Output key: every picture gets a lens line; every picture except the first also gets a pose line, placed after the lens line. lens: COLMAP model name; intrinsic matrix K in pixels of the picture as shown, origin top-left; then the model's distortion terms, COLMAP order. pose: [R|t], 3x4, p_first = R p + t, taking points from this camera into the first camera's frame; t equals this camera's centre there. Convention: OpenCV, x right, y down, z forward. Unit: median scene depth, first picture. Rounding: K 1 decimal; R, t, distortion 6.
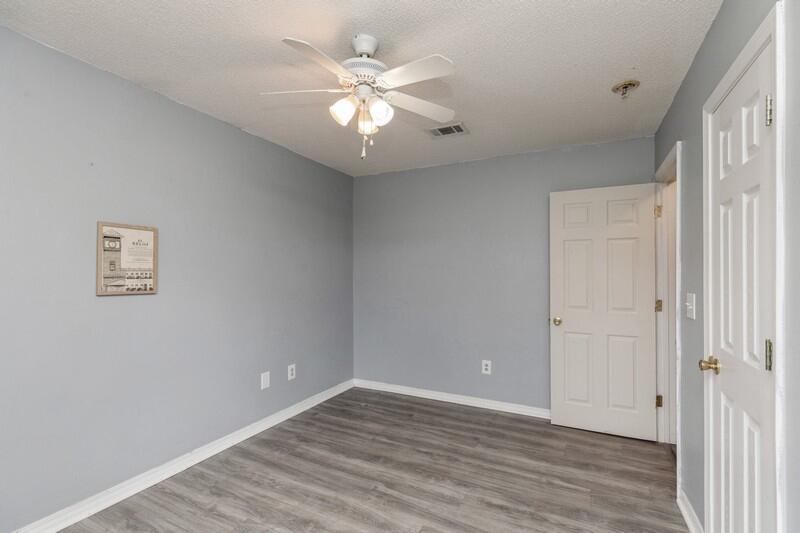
lens RADIAL K [[363.2, 0, 391.8], [0, 363.2, 271.8], [0, 0, 1]] dist [0.002435, -0.001571]
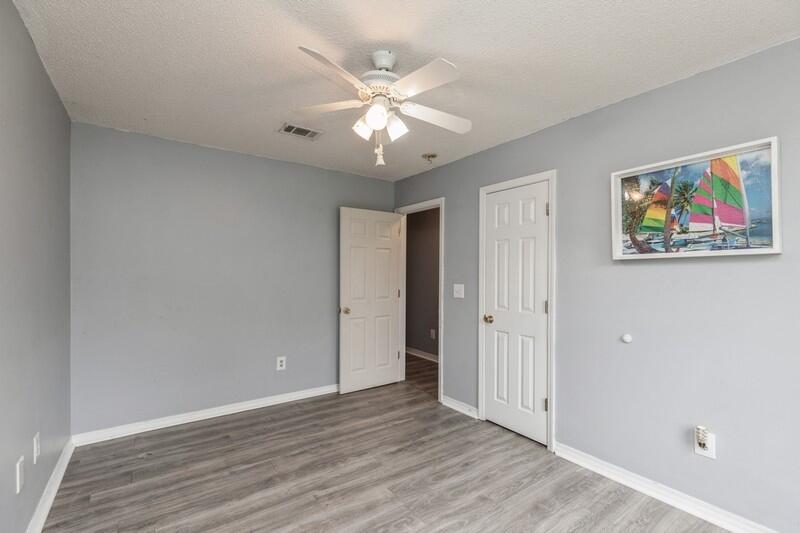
lens RADIAL K [[363.2, 0, 404.0], [0, 363.2, 271.4], [0, 0, 1]] dist [0.002435, -0.001571]
pose [[0.449281, 0.000419, 0.893391, -0.610096], [-0.008780, 0.999954, 0.003947, -0.006284], [-0.893348, -0.009617, 0.449263, 0.276827]]
